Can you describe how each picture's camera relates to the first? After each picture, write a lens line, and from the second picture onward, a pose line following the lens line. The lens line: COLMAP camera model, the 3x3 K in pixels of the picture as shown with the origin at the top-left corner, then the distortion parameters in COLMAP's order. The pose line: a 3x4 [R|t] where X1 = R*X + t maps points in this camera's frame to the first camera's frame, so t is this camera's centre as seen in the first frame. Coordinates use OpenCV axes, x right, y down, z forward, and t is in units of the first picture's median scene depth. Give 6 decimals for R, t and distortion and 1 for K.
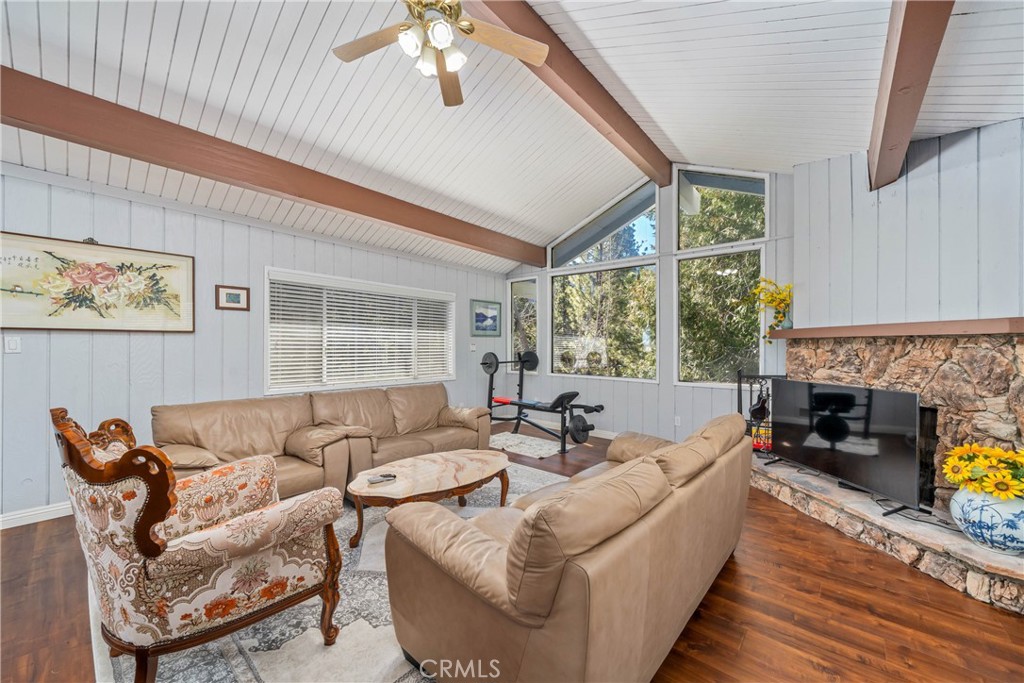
lens RADIAL K [[388.5, 0, 515.5], [0, 388.5, 346.6], [0, 0, 1]] dist [0.000246, -0.000045]
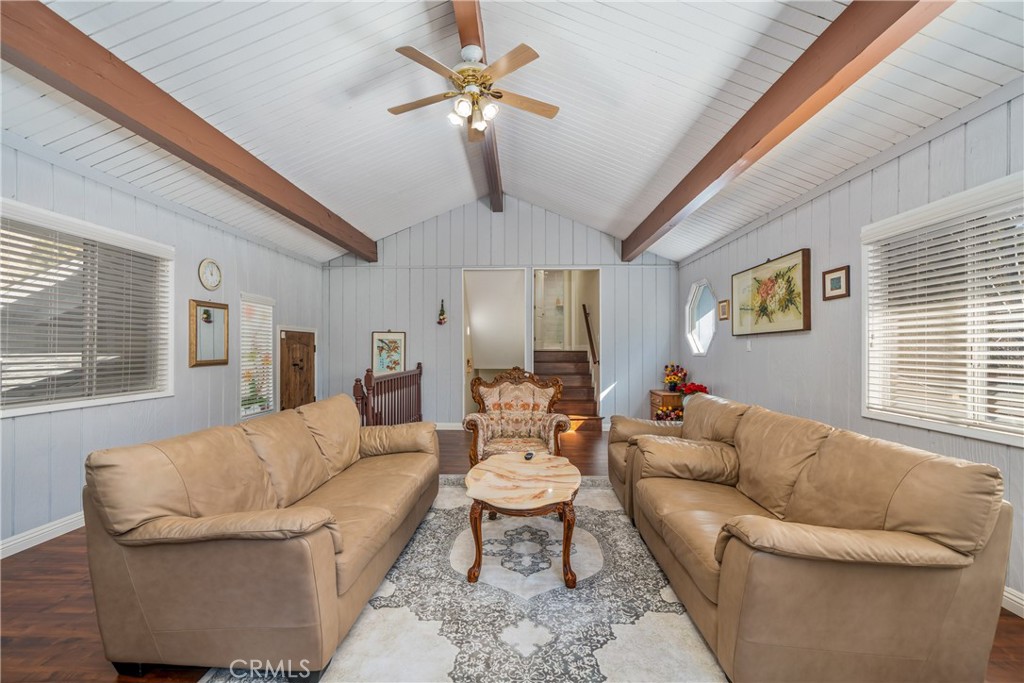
lens RADIAL K [[453.8, 0, 509.8], [0, 453.8, 347.2], [0, 0, 1]] dist [0.000309, 0.000027]
pose [[-0.782481, -0.011560, -0.622568, 0.403058], [-0.007129, 0.999928, -0.009607, 0.019424], [0.622634, -0.003079, -0.782507, 1.471697]]
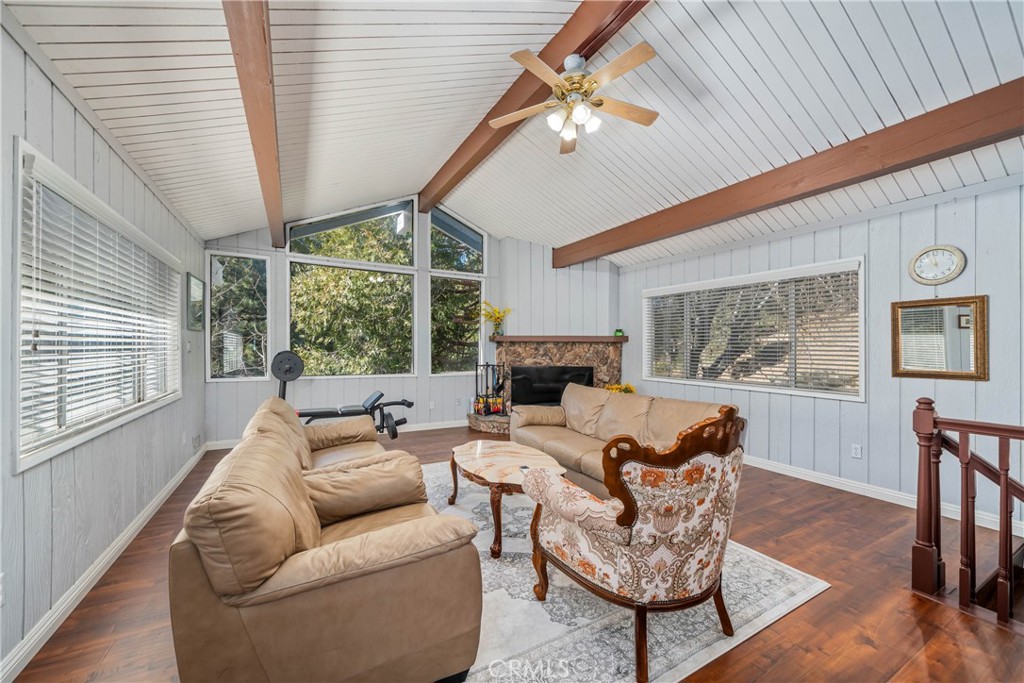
lens RADIAL K [[388.5, 0, 515.5], [0, 388.5, 346.6], [0, 0, 1]] dist [0.000246, -0.000045]
pose [[0.343986, -0.002546, 0.938971, -0.987441], [-0.004246, 0.999982, 0.004267, -0.005643], [-0.938965, -0.005454, 0.343969, 0.480205]]
